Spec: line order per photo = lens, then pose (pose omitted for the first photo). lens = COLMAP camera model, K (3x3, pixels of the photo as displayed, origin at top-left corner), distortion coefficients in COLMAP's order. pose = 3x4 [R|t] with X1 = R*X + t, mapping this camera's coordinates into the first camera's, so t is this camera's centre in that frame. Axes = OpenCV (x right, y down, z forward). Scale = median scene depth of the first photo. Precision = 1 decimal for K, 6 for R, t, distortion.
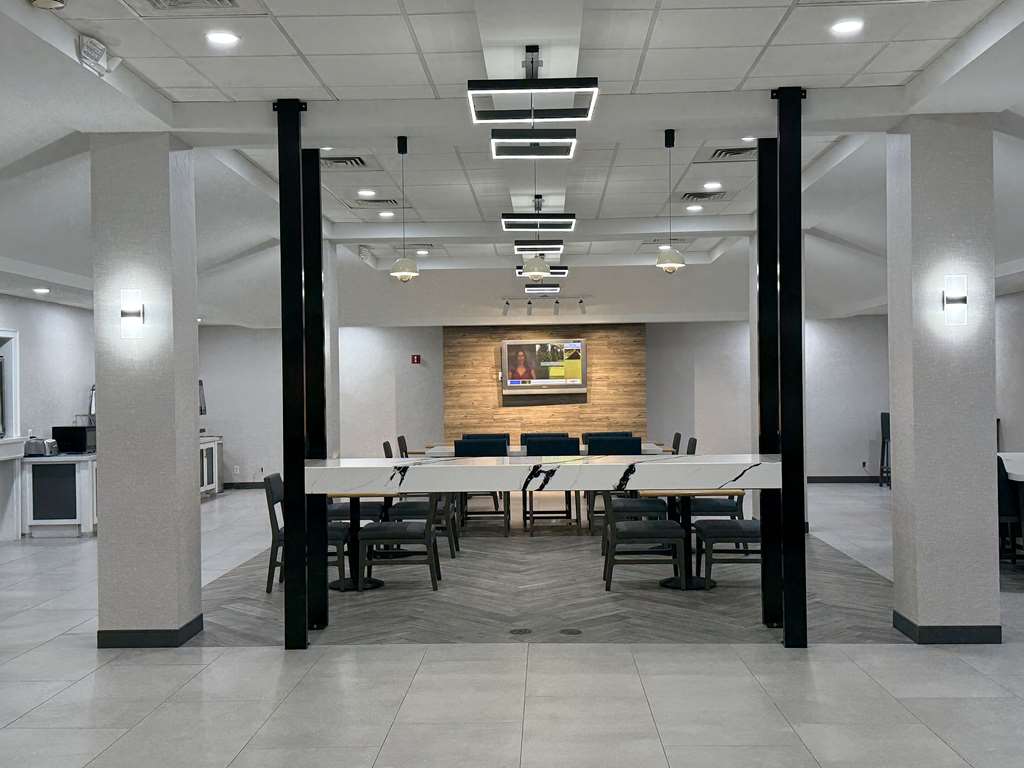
lens RADIAL K [[1146.1, 0, 514.3], [0, 1146.1, 384.7], [0, 0, 1]] dist [0.003088, 0.000000]
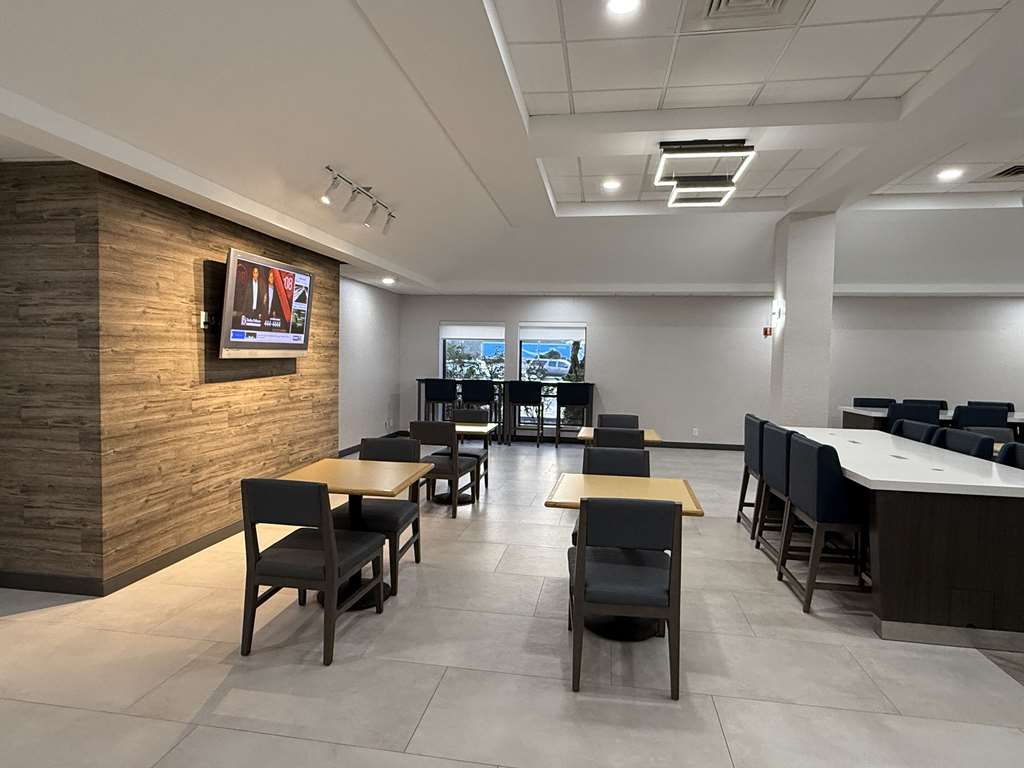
lens RADIAL K [[584.2, 0, 513.5], [0, 584.2, 382.0], [0, 0, 1]] dist [-0.001191, 0.001371]
pose [[0.126596, -0.026361, 0.991604, -0.241088], [-0.024107, 0.999270, 0.029642, 0.008271], [-0.991661, -0.027657, 0.125868, 0.837622]]
